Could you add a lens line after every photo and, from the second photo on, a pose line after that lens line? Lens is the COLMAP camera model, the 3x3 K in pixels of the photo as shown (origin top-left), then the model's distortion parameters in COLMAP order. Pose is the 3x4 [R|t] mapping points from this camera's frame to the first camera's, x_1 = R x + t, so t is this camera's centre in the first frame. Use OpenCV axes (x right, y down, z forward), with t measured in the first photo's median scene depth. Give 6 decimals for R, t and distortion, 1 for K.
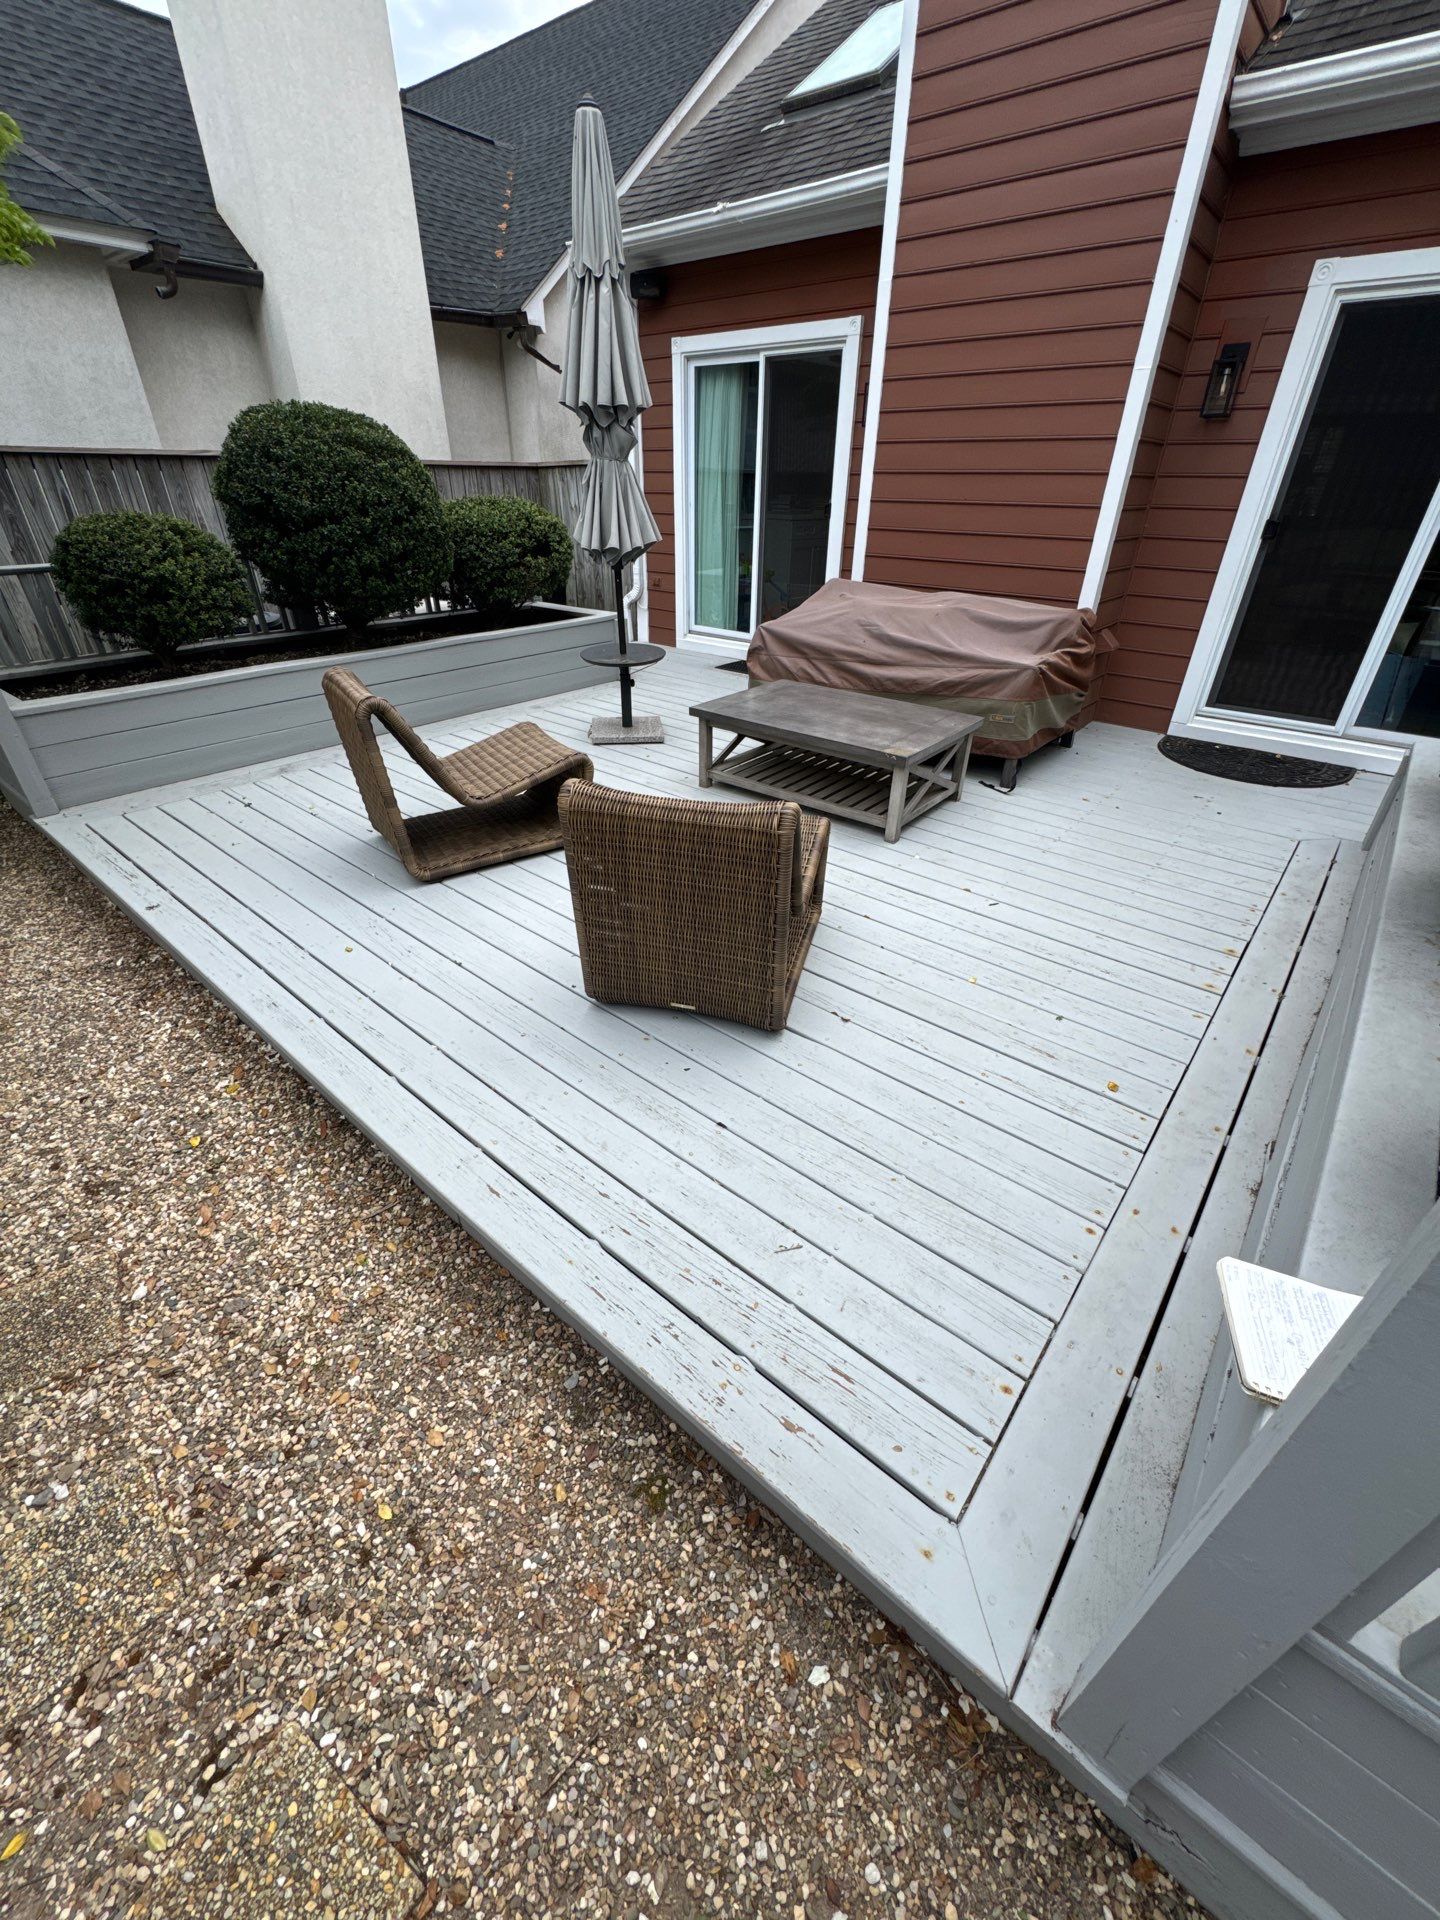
lens RADIAL K [[763.9, 0, 719.3], [0, 763.9, 963.1], [0, 0, 1]] dist [-0.004041, -0.000341]
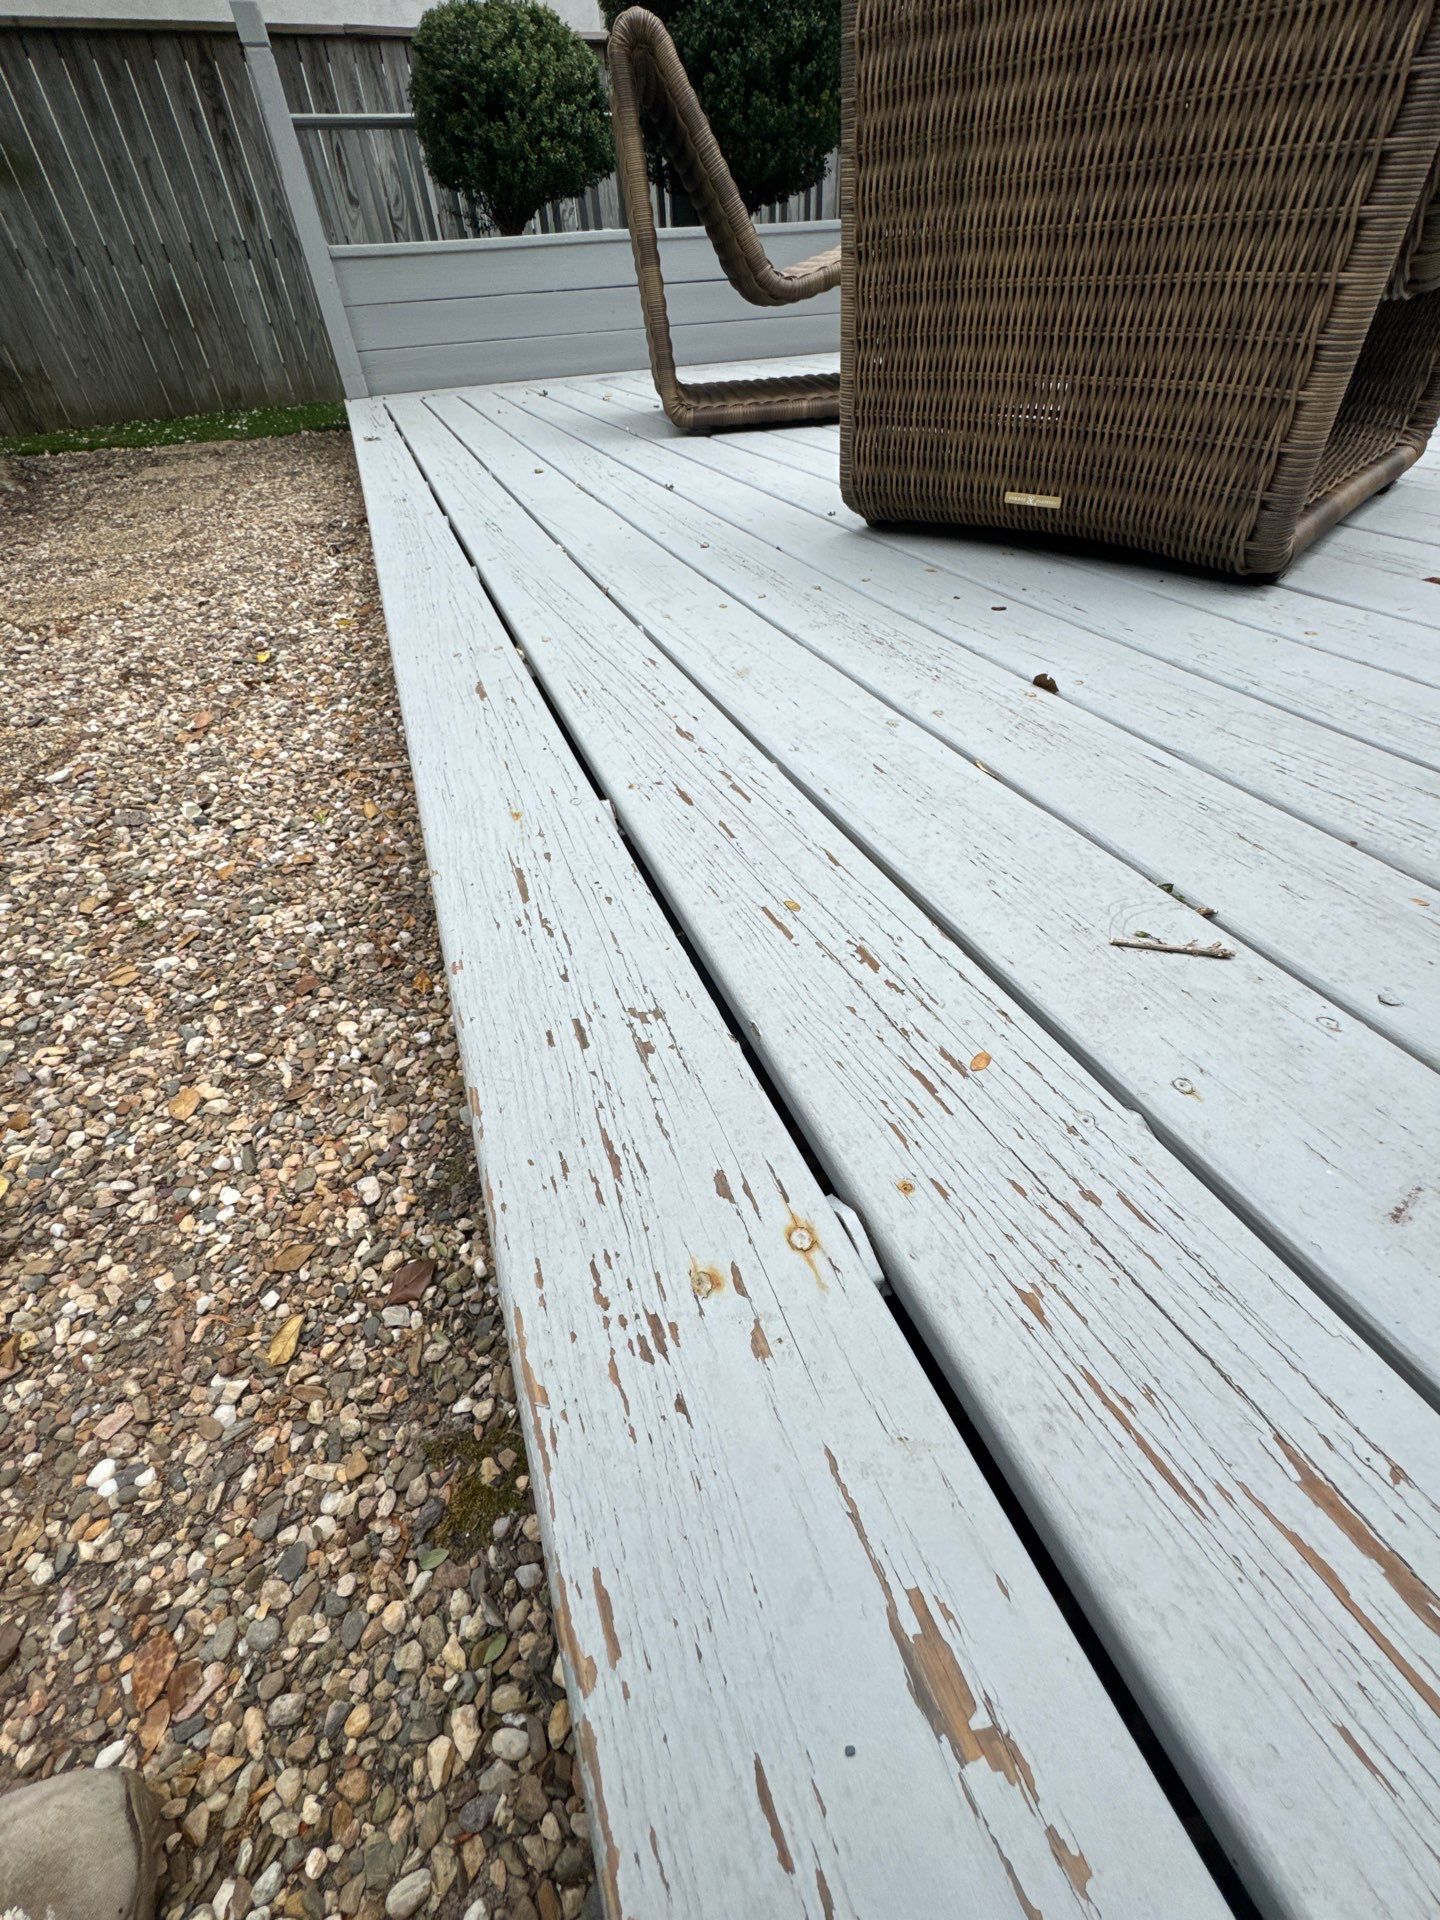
lens RADIAL K [[763.9, 0, 719.3], [0, 763.9, 963.1], [0, 0, 1]] dist [-0.004041, -0.000341]
pose [[0.875725, 0.279725, -0.393522, 0.062491], [-0.211980, 0.955066, 0.207154, 0.382187], [0.433786, -0.097991, 0.895672, 0.739356]]
